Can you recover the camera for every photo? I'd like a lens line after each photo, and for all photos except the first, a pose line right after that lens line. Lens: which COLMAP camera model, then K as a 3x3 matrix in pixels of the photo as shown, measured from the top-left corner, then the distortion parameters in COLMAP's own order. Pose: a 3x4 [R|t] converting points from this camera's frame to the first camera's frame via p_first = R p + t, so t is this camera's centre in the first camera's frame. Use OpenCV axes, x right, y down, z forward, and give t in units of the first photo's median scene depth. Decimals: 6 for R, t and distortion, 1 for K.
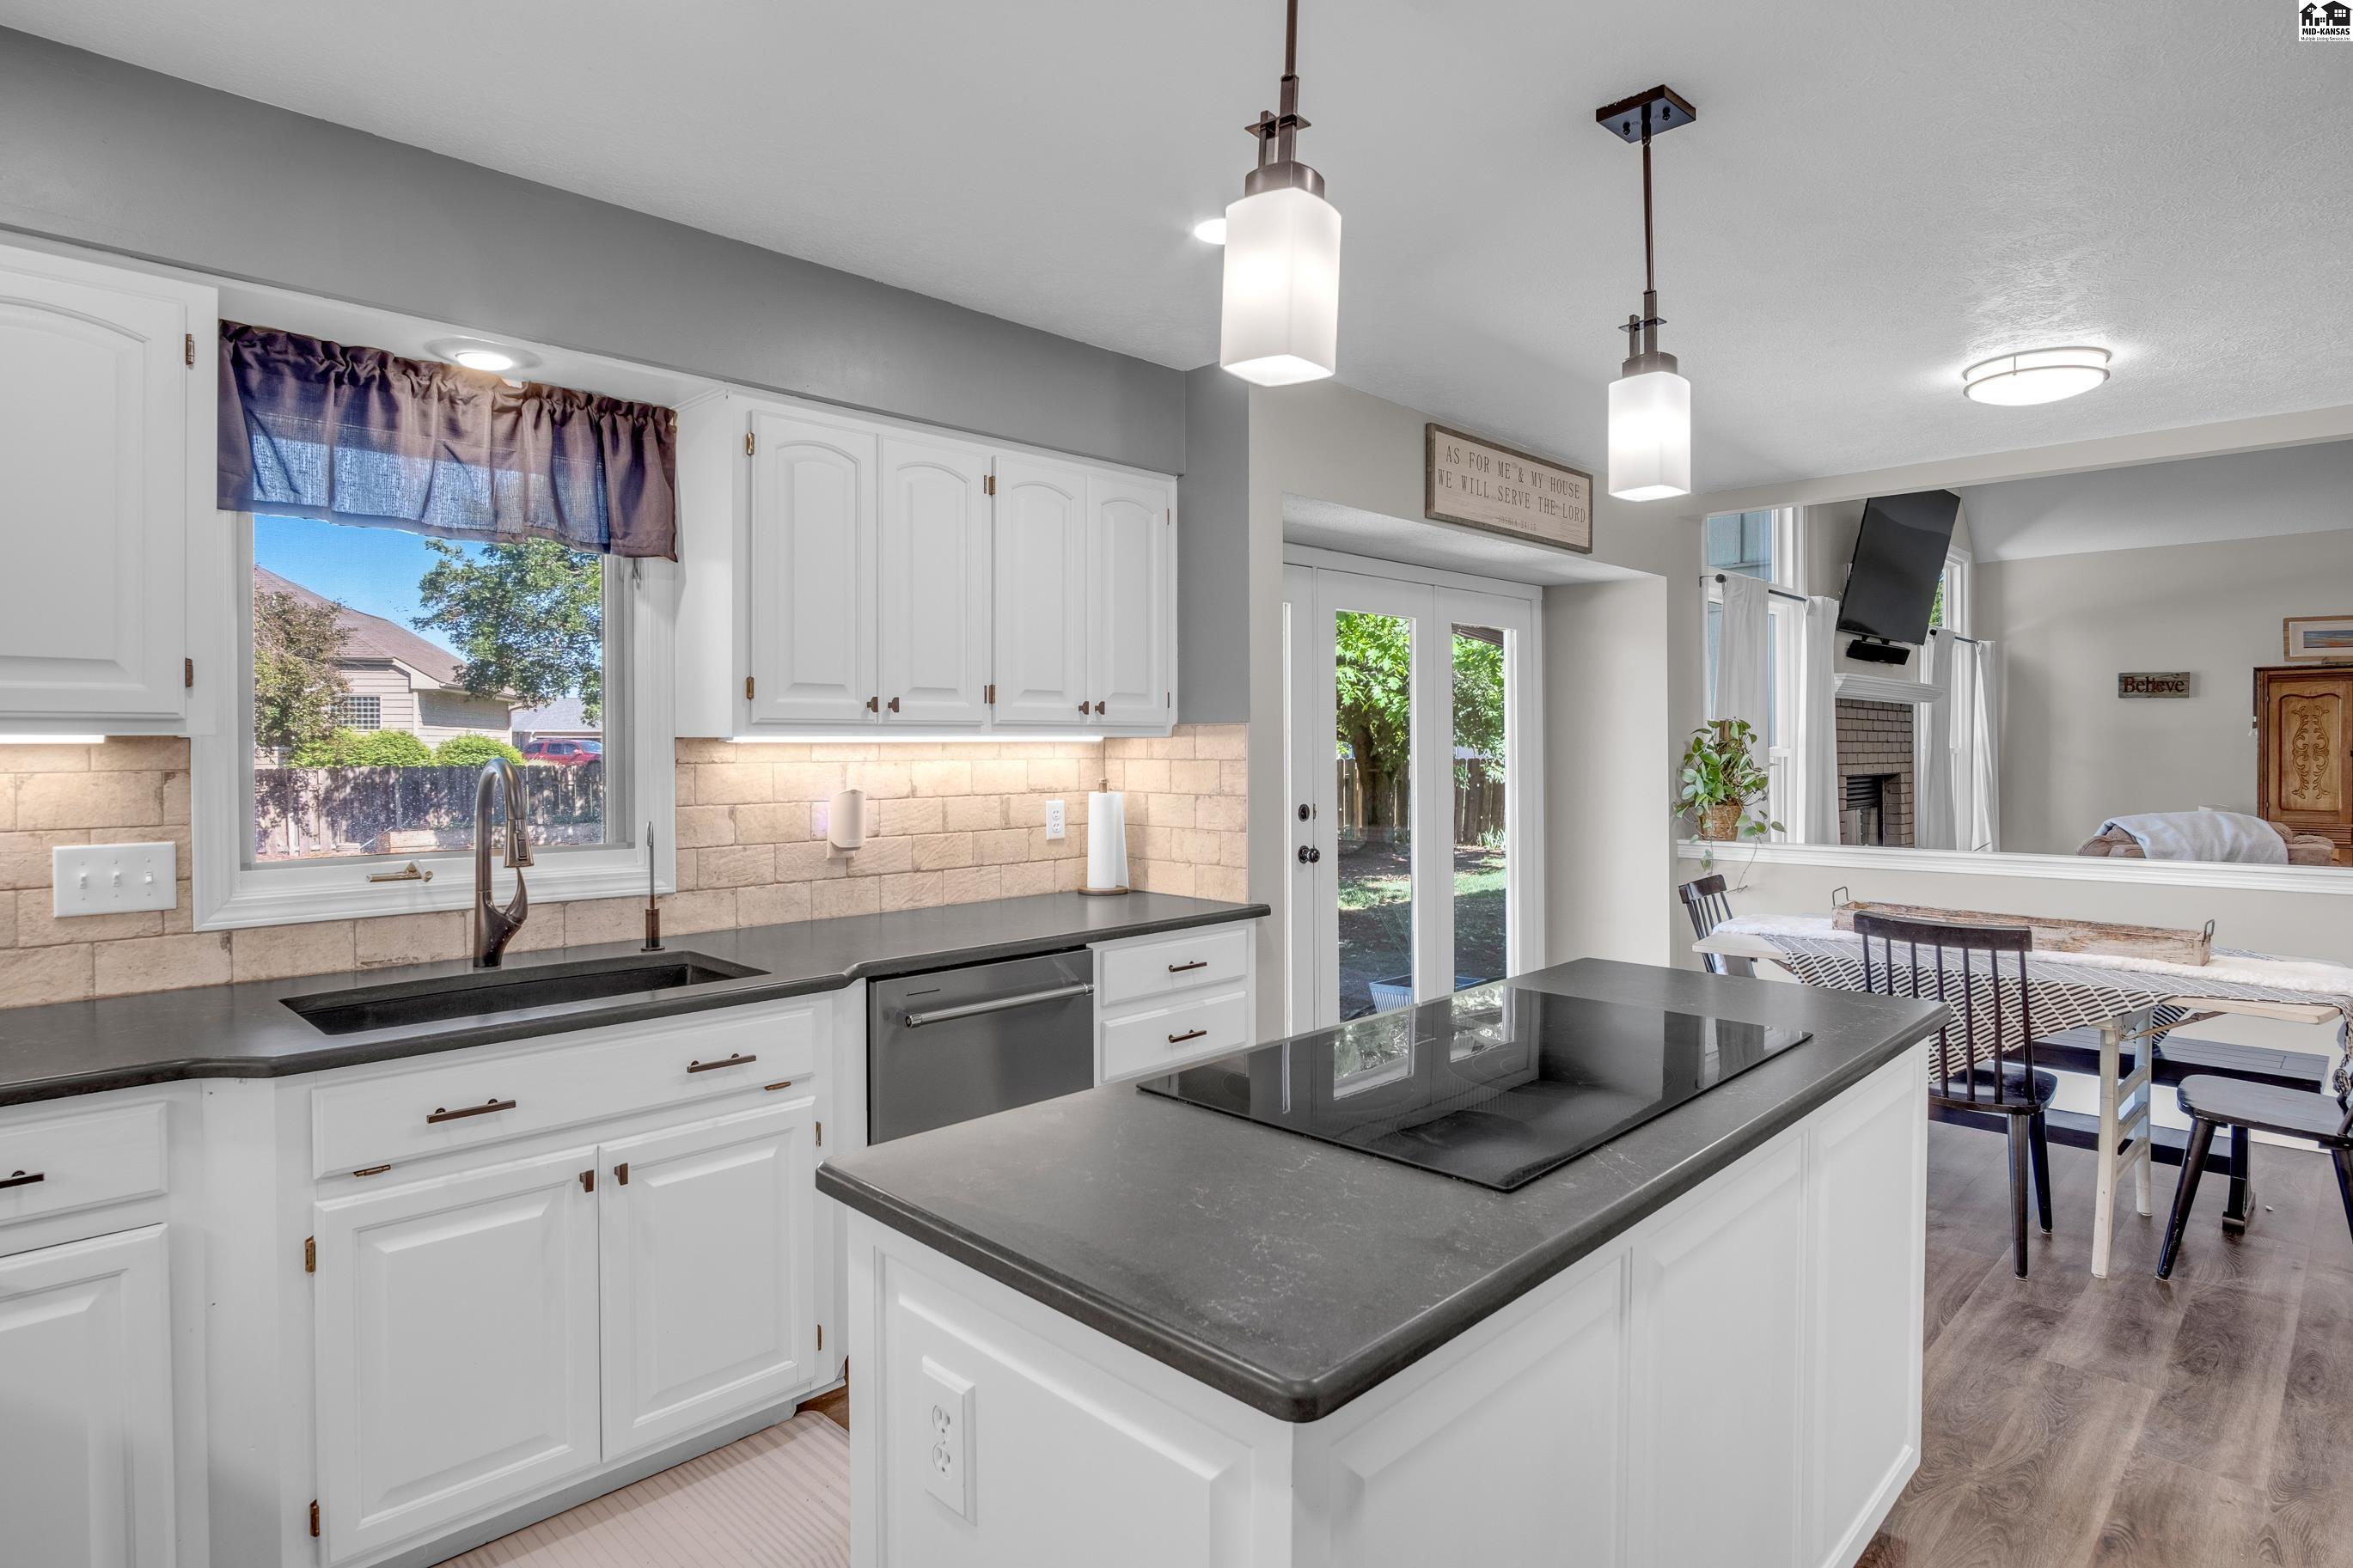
lens RADIAL K [[1269.9, 0, 1172.7], [0, 1269.9, 749.6], [0, 0, 1]] dist [-0.028090, 0.006351]
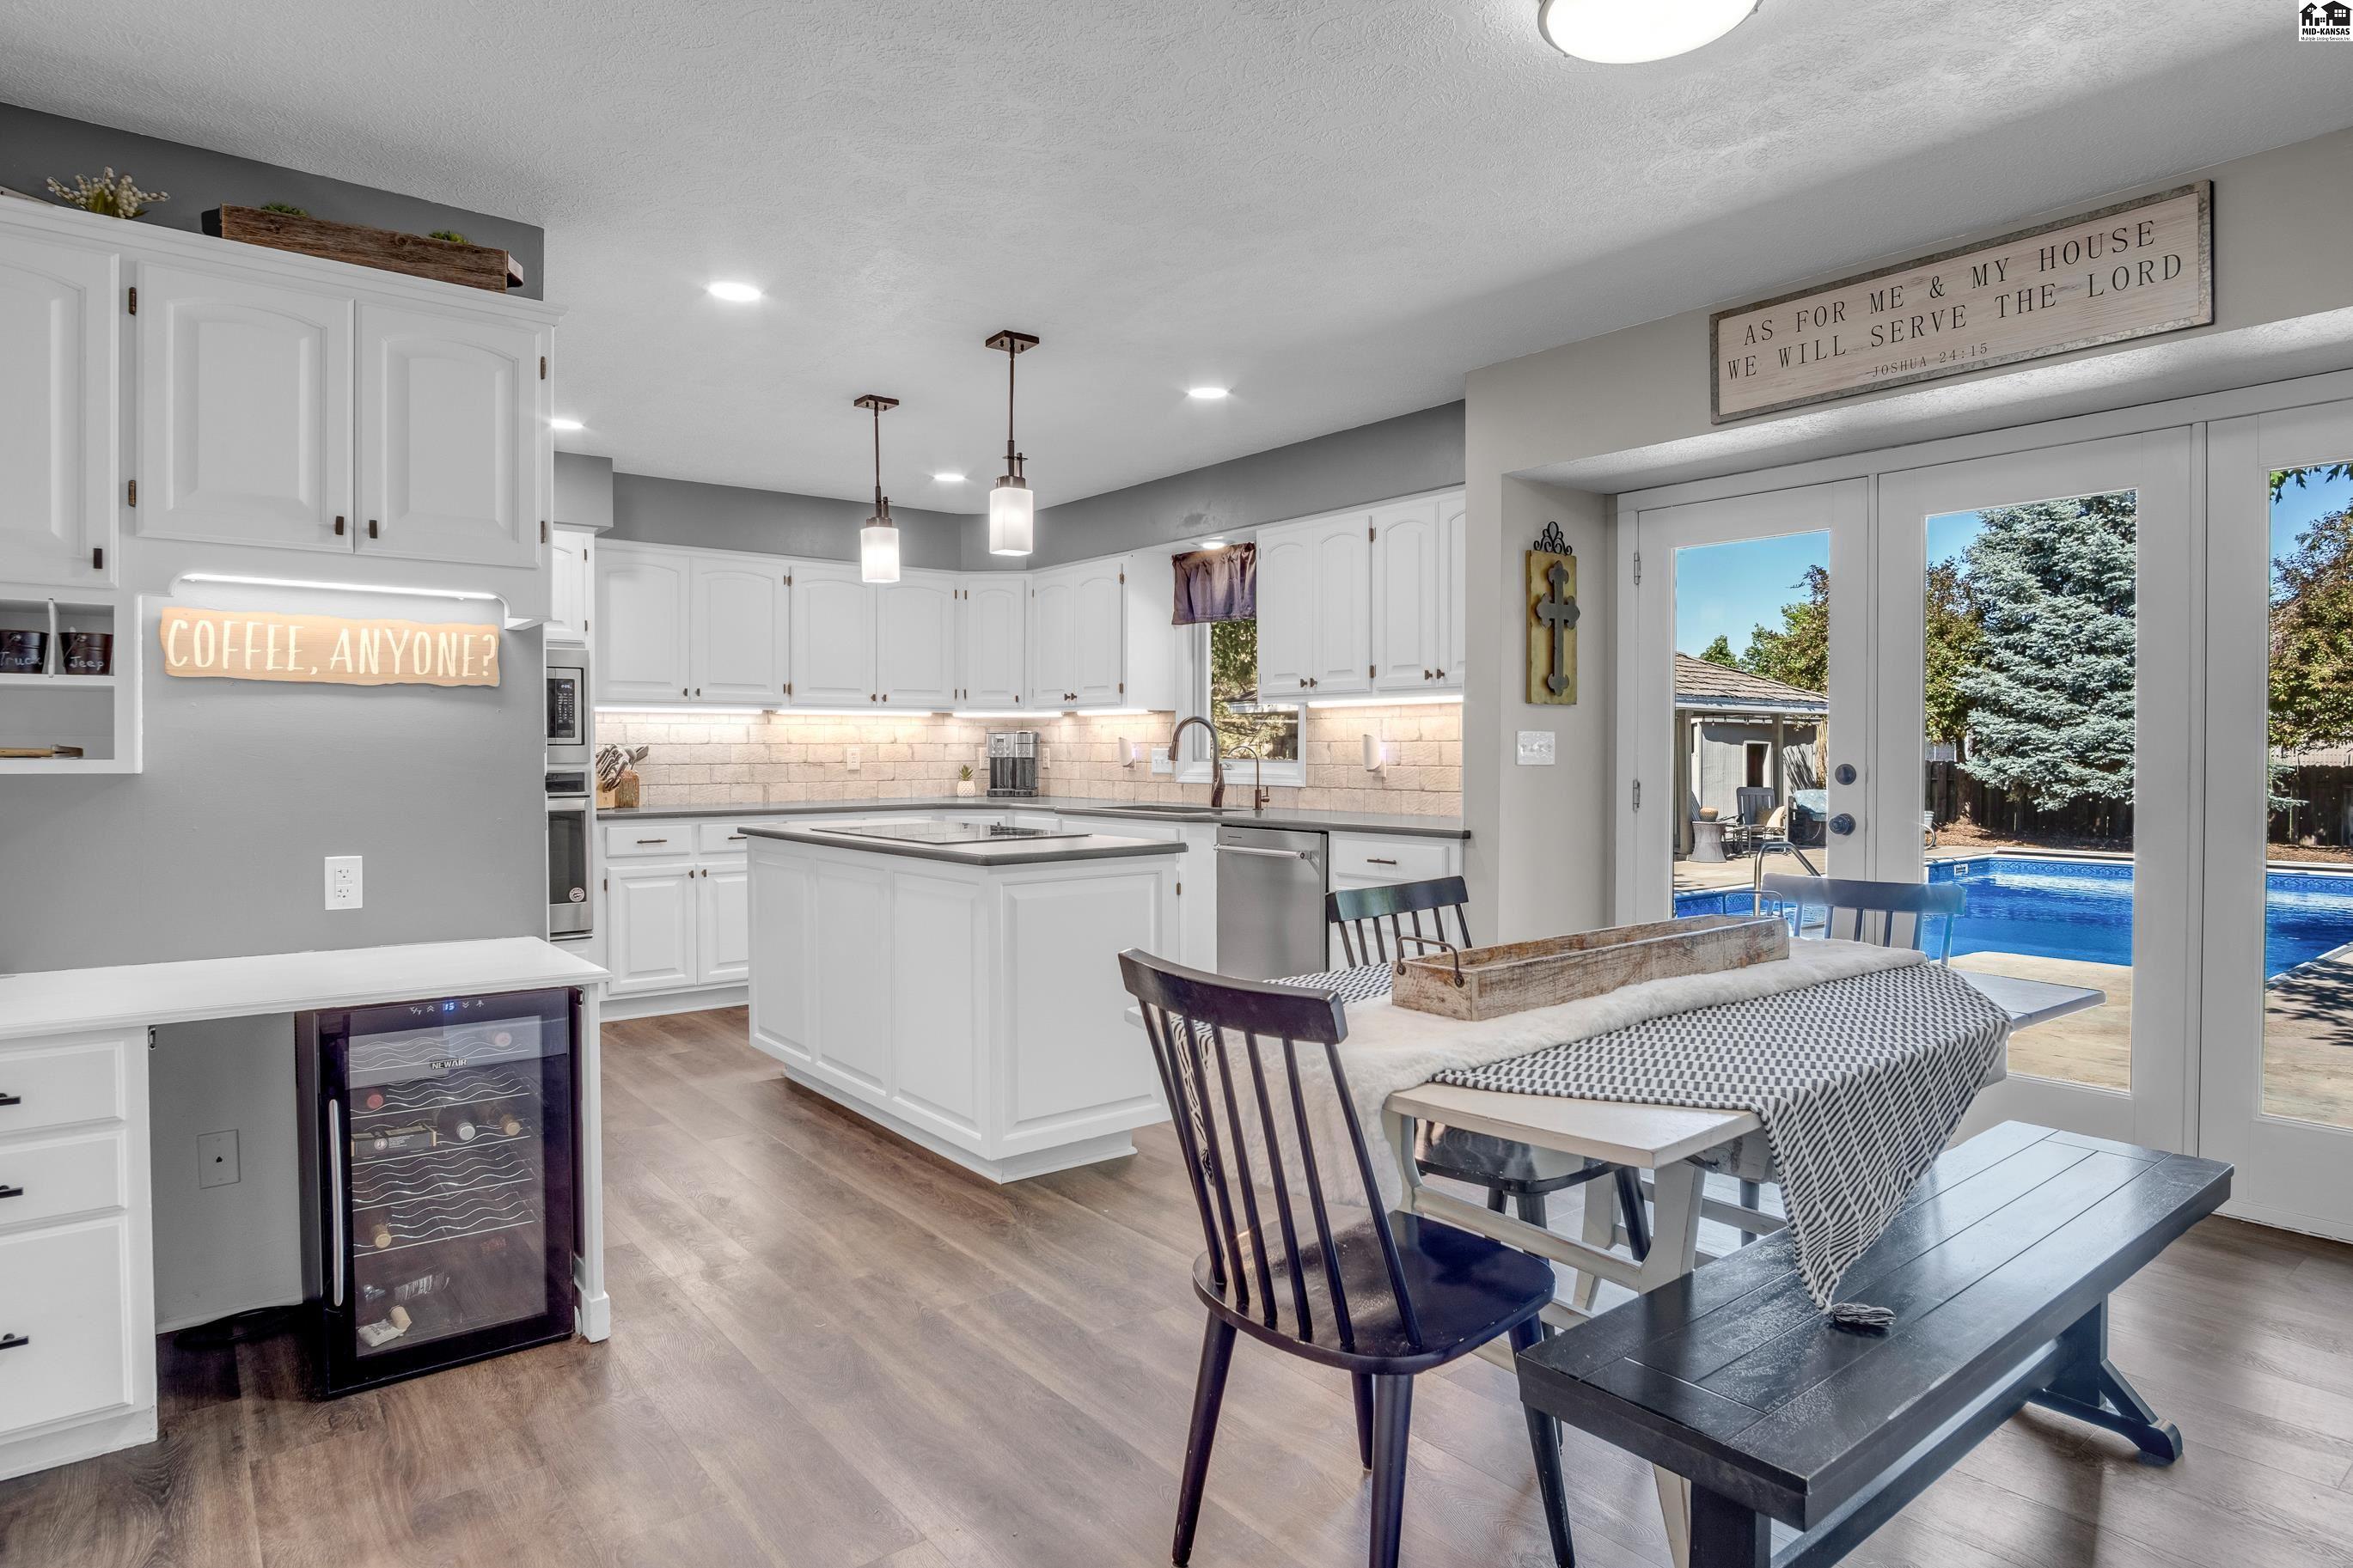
lens RADIAL K [[1299.0, 0, 1184.7], [0, 1299.0, 758.6], [0, 0, 1]] dist [-0.024786, 0.002935]
pose [[-0.116023, 0.008618, -0.993209, 1.372045], [-0.005248, 0.999943, 0.009289, 0.046365], [0.993233, 0.006291, -0.115971, 0.914387]]
